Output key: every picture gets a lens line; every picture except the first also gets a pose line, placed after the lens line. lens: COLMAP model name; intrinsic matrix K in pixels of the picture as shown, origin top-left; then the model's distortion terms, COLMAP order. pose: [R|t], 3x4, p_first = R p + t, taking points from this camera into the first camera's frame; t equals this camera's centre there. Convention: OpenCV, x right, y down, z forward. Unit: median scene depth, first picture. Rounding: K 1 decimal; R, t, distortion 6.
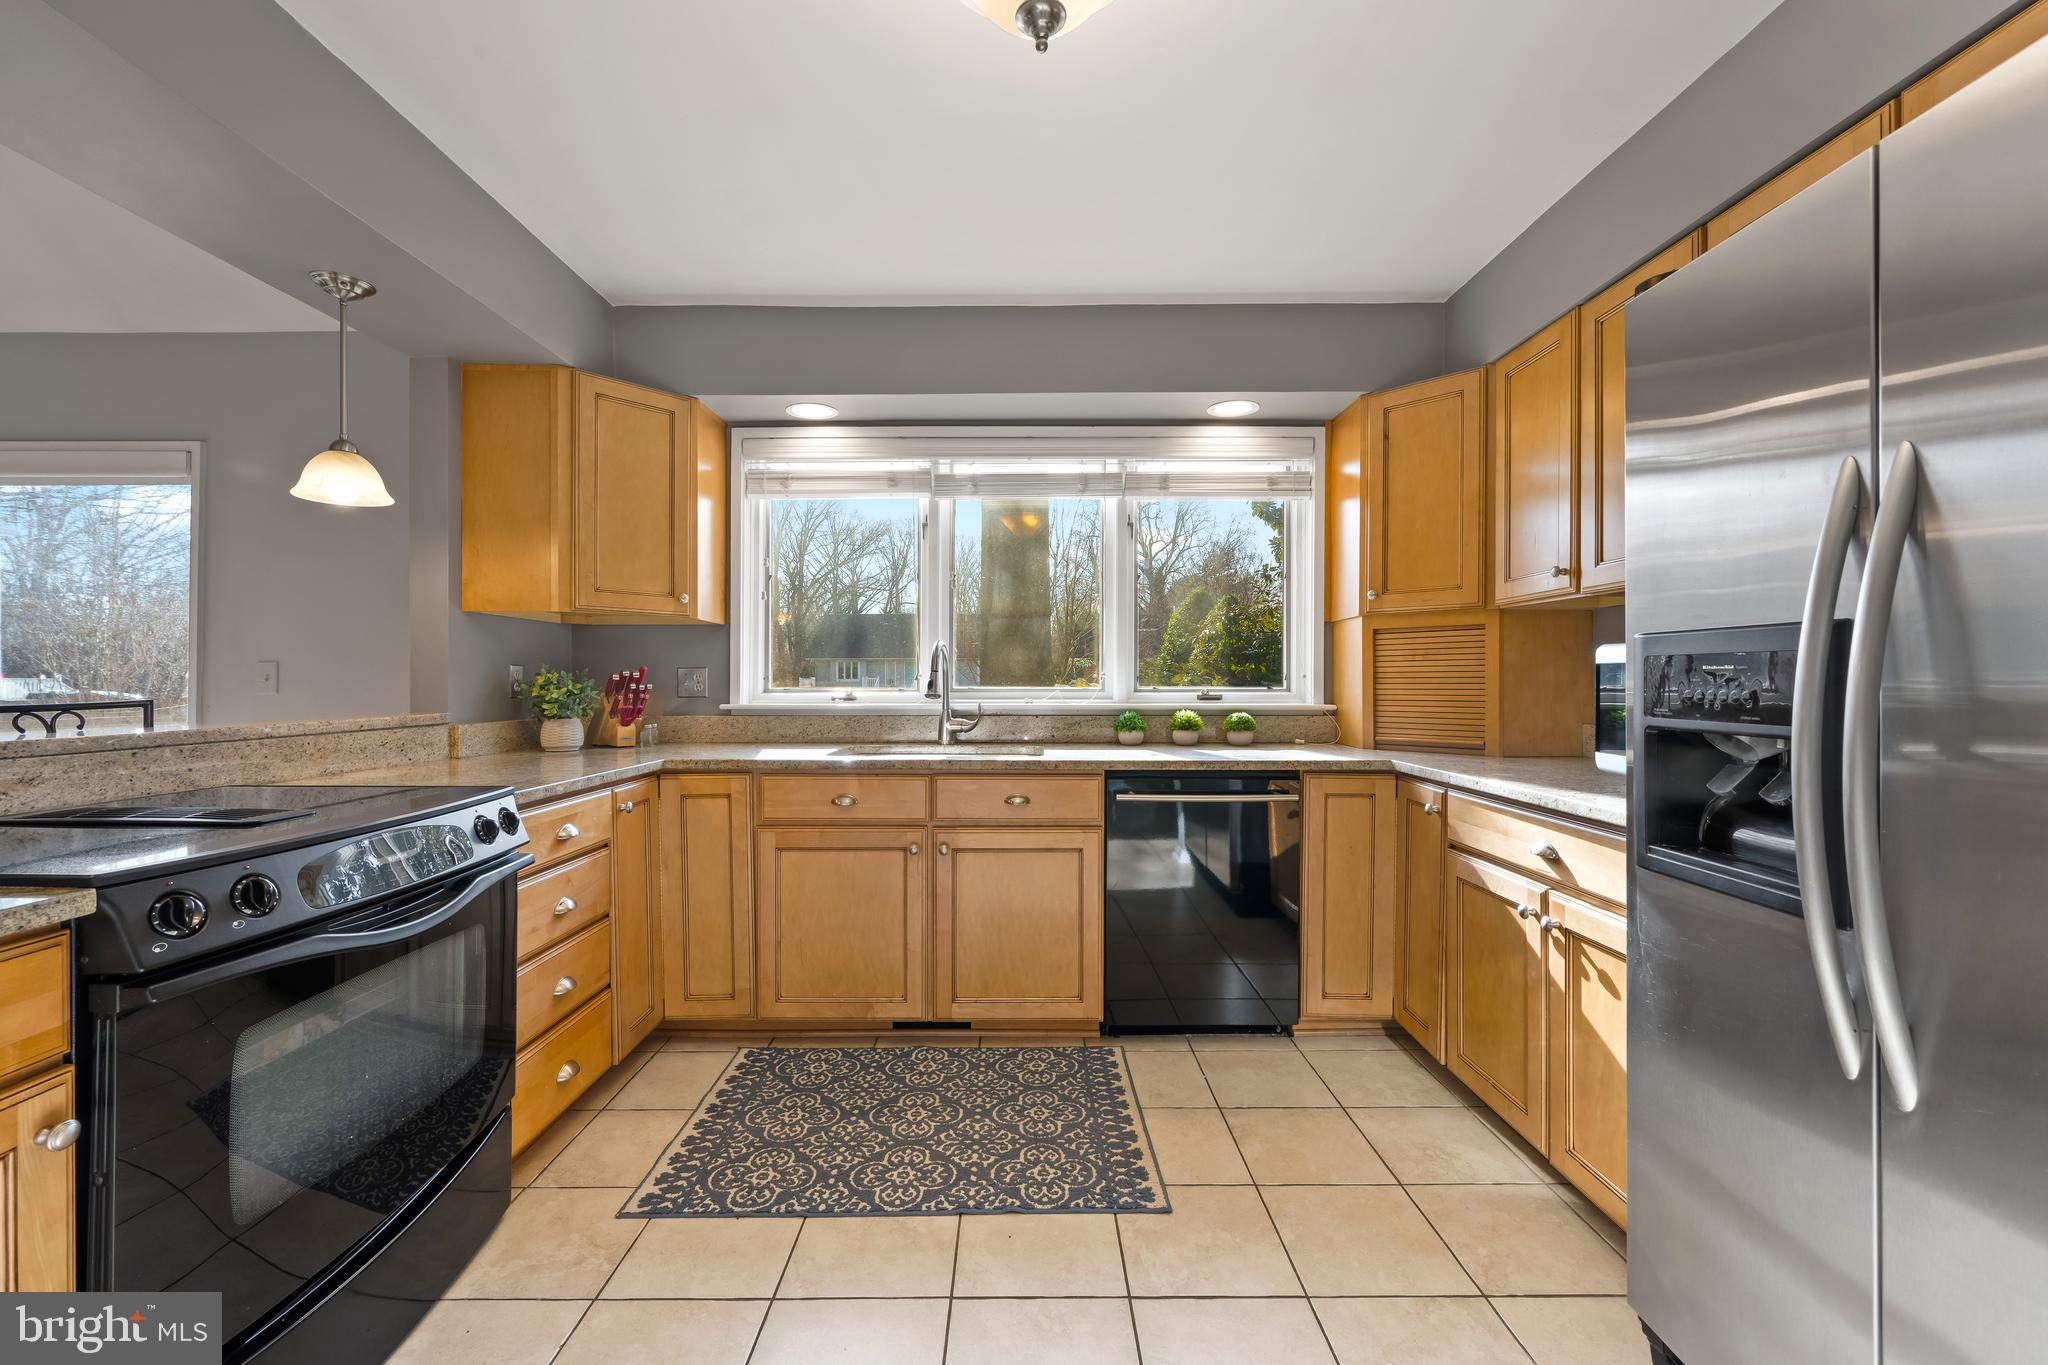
lens RADIAL K [[803.6, 0, 1023.3], [0, 803.6, 691.1], [0, 0, 1]] dist [-0.000617, 0.000161]
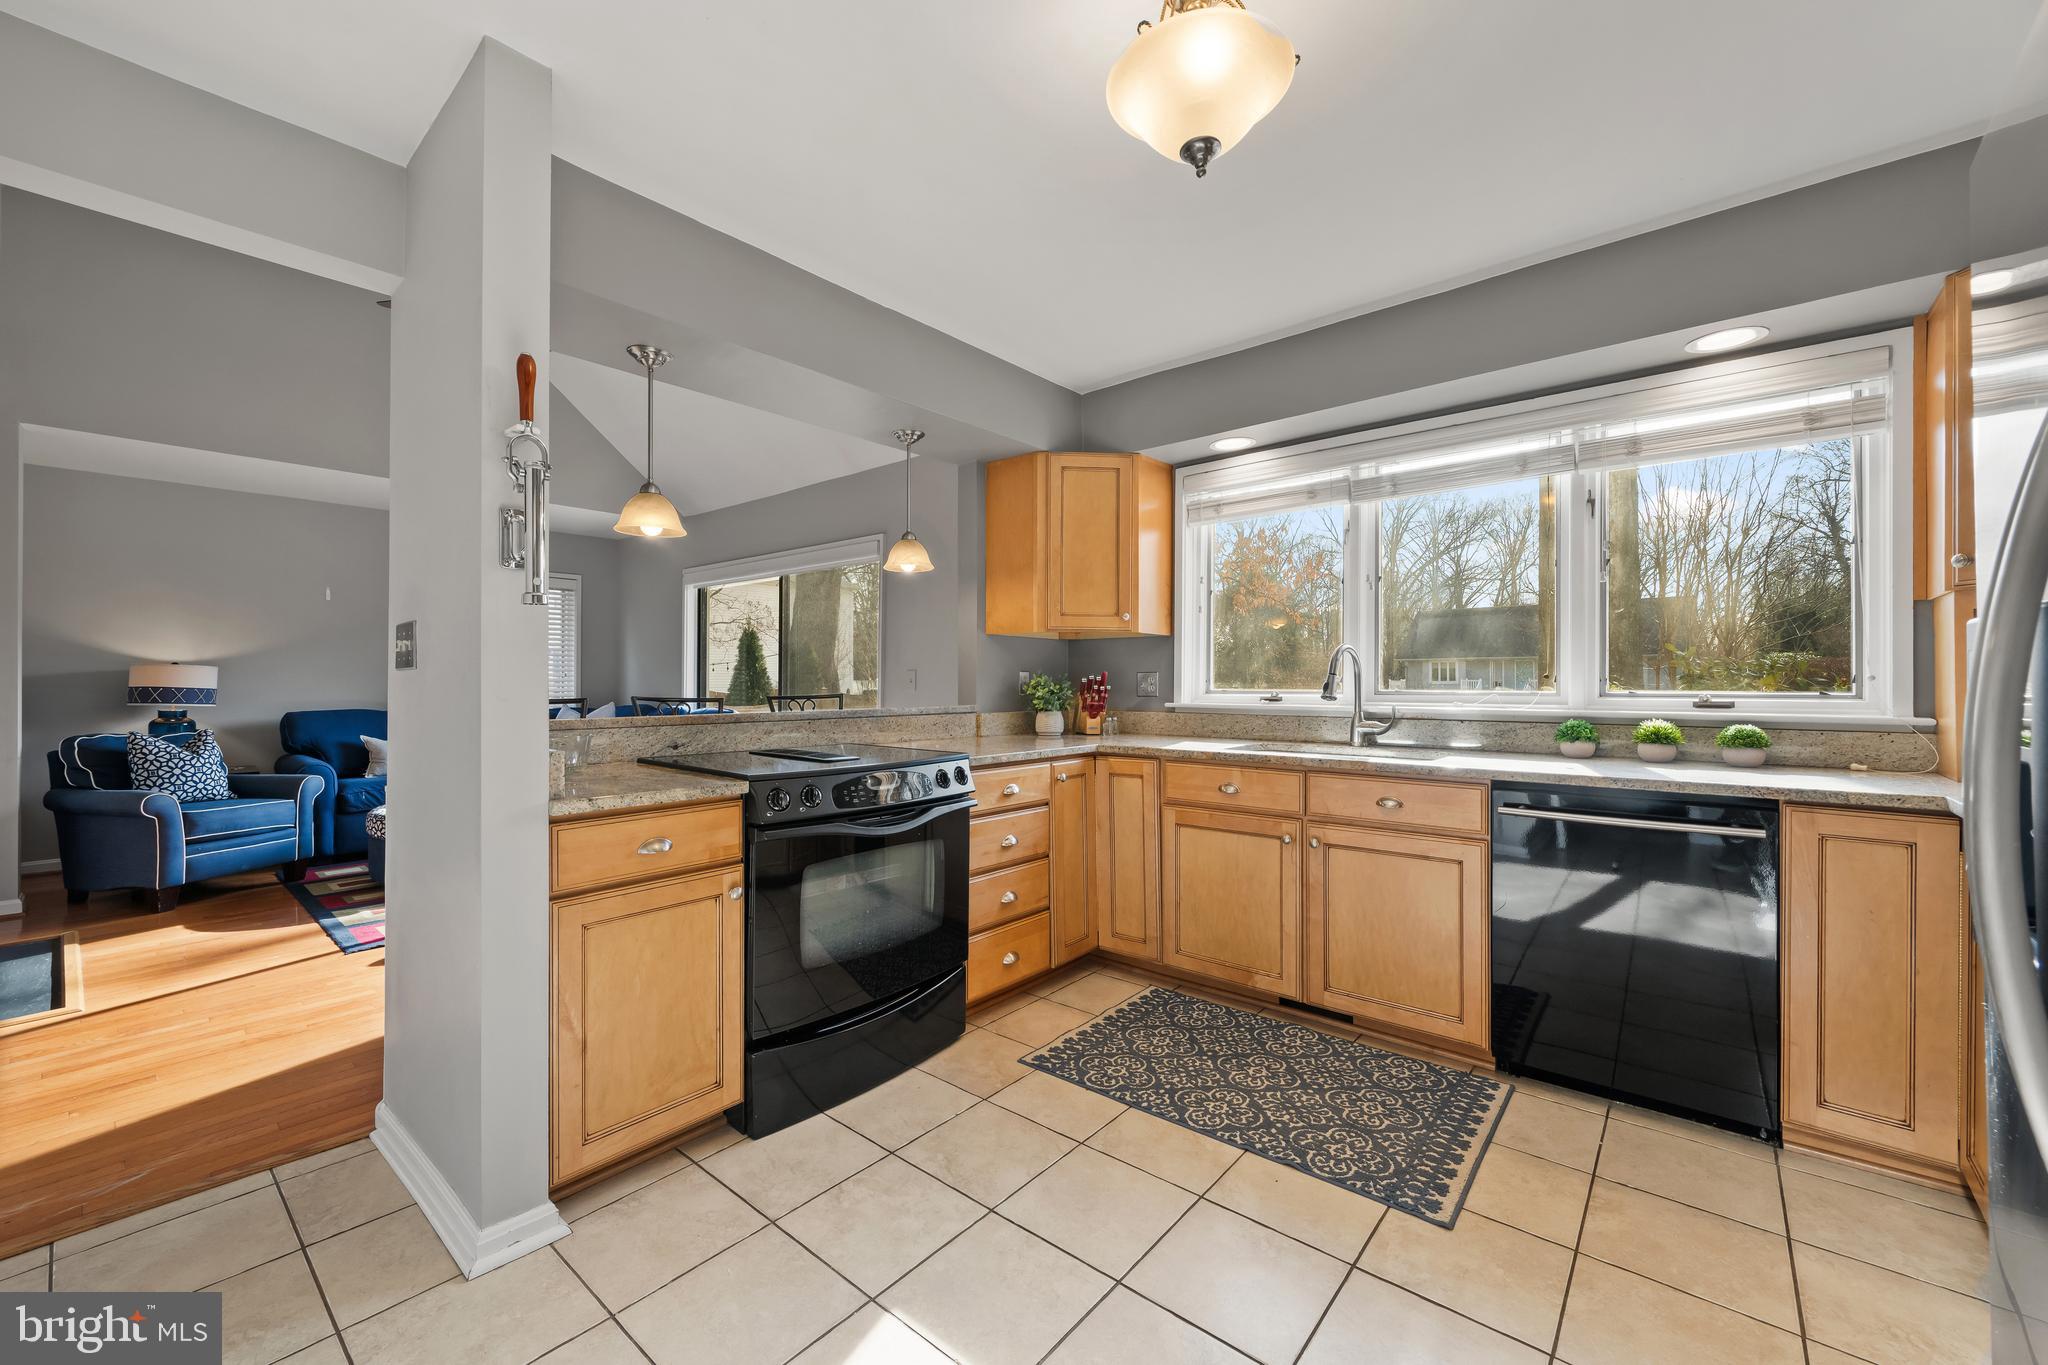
lens RADIAL K [[803.6, 0, 1023.3], [0, 803.6, 691.1], [0, 0, 1]] dist [-0.000617, 0.000161]
pose [[0.763570, 0.007944, -0.645676, 0.288527], [-0.009405, 0.999955, 0.001181, -0.000433], [0.645657, 0.005171, 0.763610, -0.057012]]
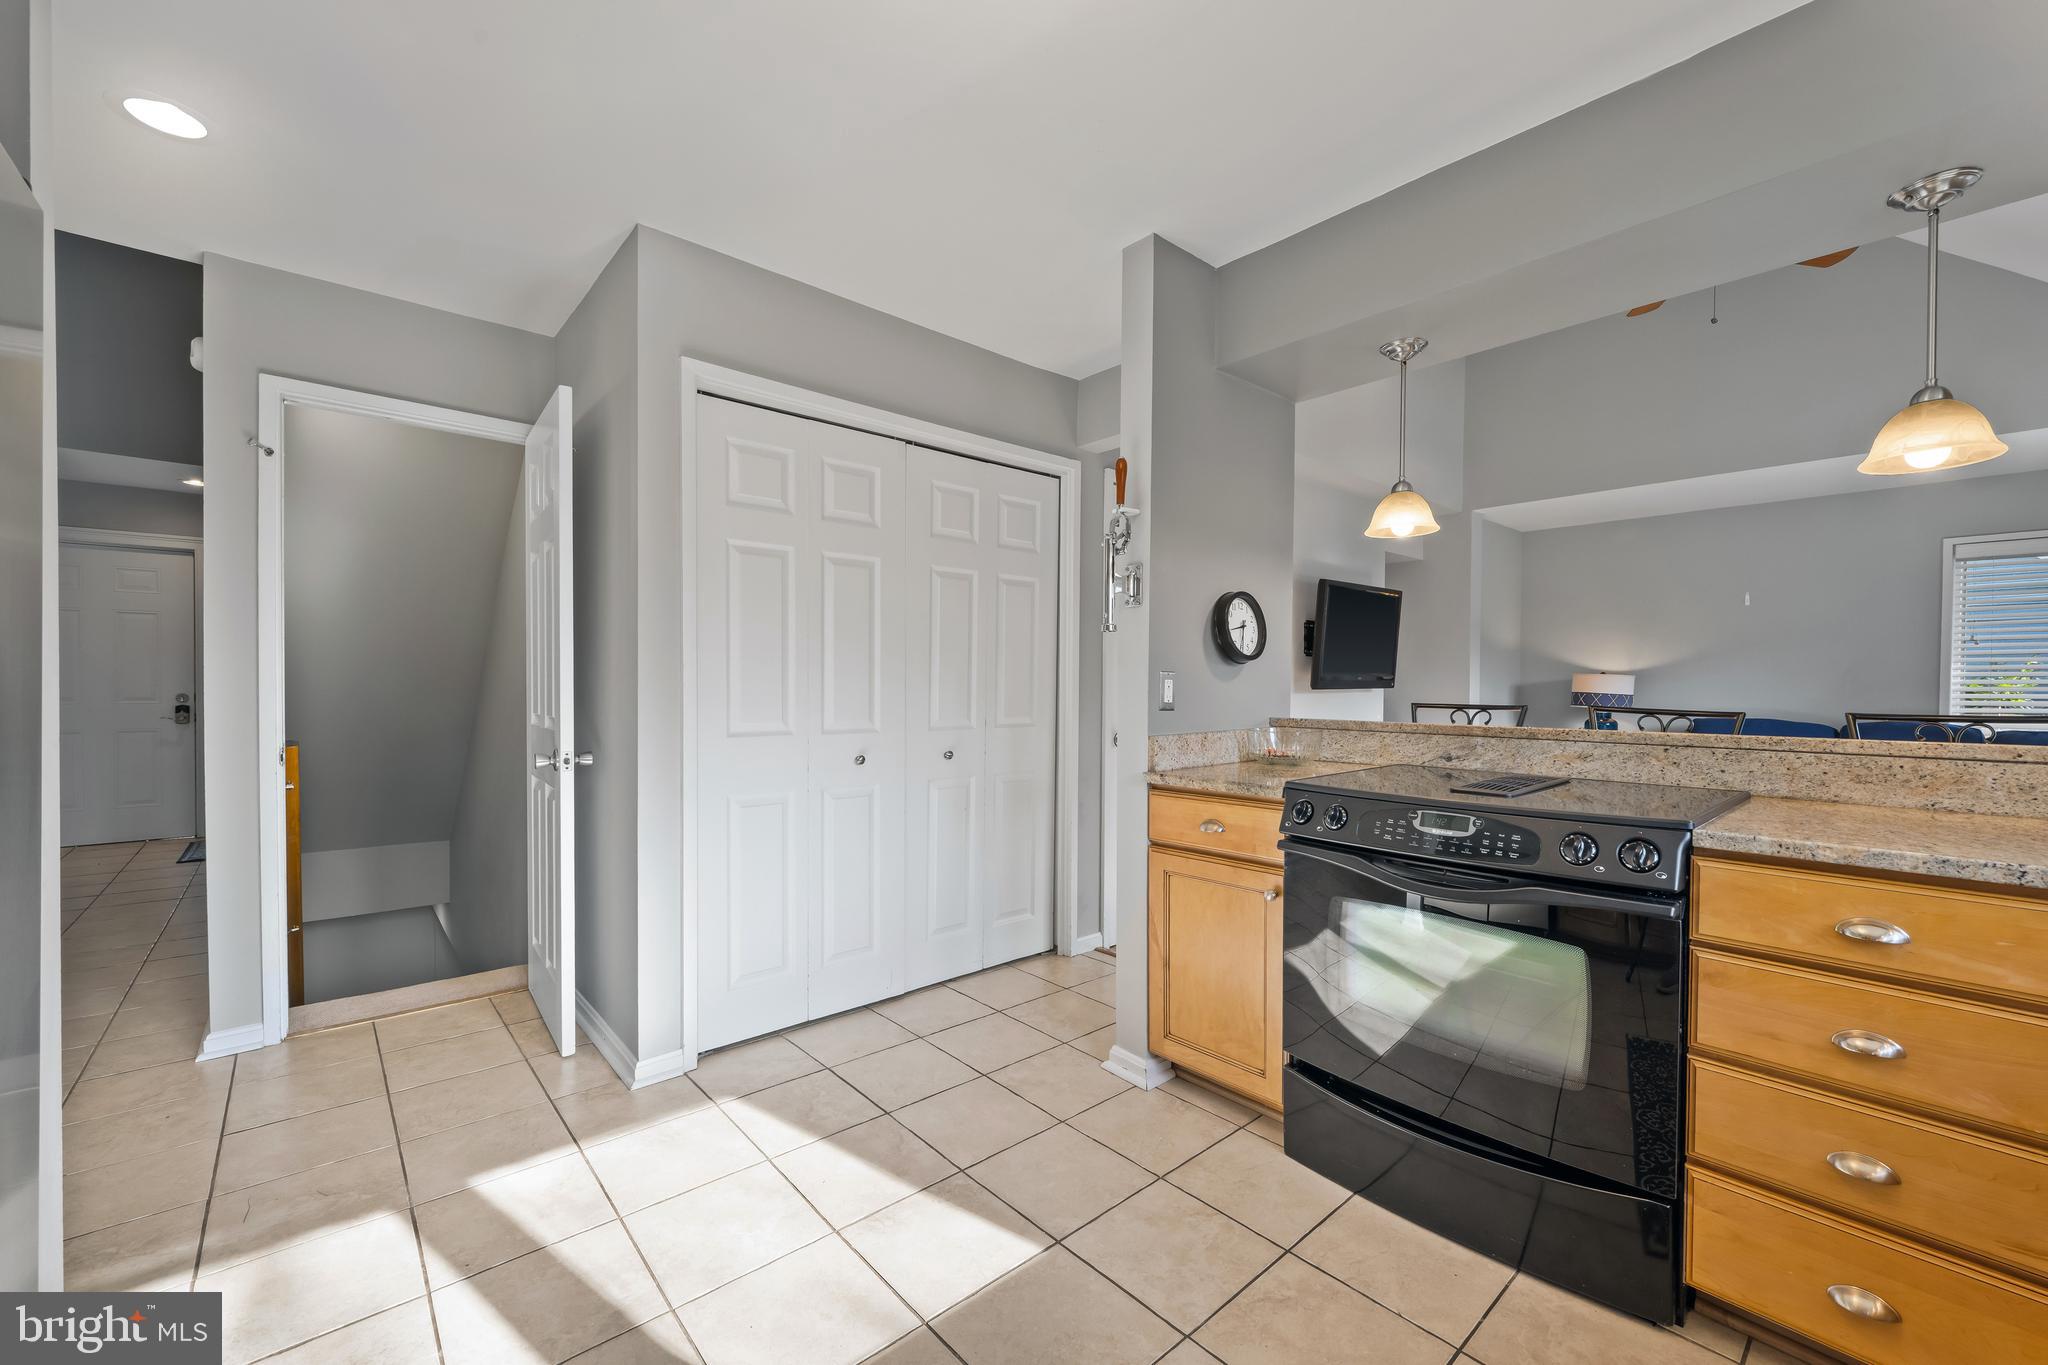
lens RADIAL K [[803.6, 0, 1023.3], [0, 803.6, 691.1], [0, 0, 1]] dist [-0.000617, 0.000161]
pose [[-0.750453, 0.001931, -0.660921, 0.281087], [-0.012972, 0.999760, 0.017651, -0.013112], [0.660797, 0.021819, -0.750248, 0.809283]]
